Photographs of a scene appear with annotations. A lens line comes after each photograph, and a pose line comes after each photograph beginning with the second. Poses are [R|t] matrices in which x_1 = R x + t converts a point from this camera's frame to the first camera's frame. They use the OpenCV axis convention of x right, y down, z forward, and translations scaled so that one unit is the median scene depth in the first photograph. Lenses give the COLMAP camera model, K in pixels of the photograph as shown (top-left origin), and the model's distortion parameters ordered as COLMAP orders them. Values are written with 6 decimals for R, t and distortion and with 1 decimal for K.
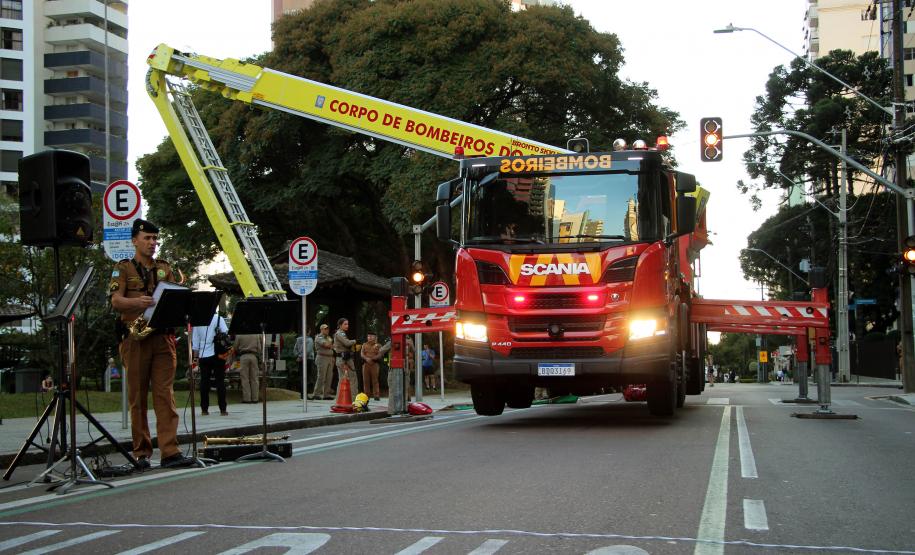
lens RADIAL K [[1265.5, 0, 457.5], [0, 1265.5, 277.5], [0, 0, 1]] dist [0.009056, 0.008589]
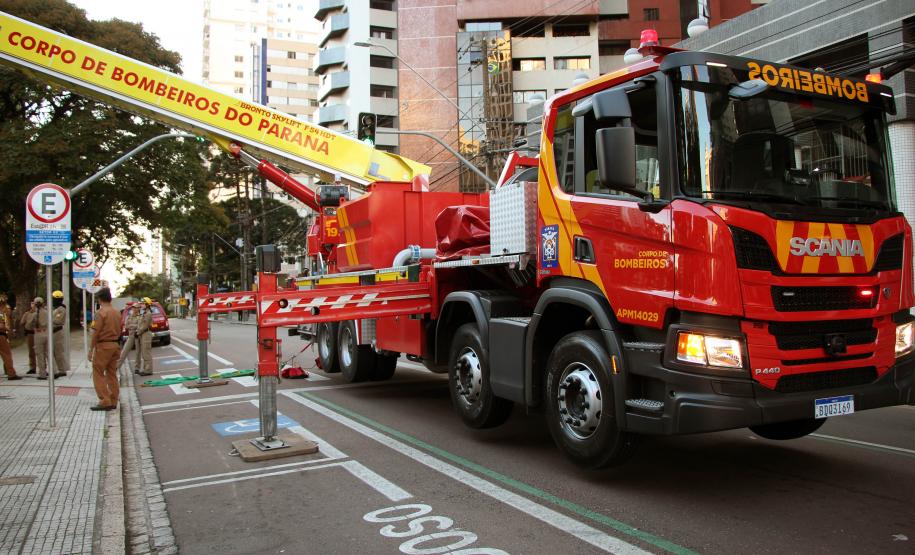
lens RADIAL K [[752.5, 0, 457.5], [0, 752.5, 277.5], [0, 0, 1]] dist [-0.181890, 0.148376]
pose [[0.791410, 0.011258, 0.611182, -0.187436], [-0.033290, 0.999140, 0.024701, 0.003590], [-0.610379, -0.039895, 0.791105, 0.533968]]
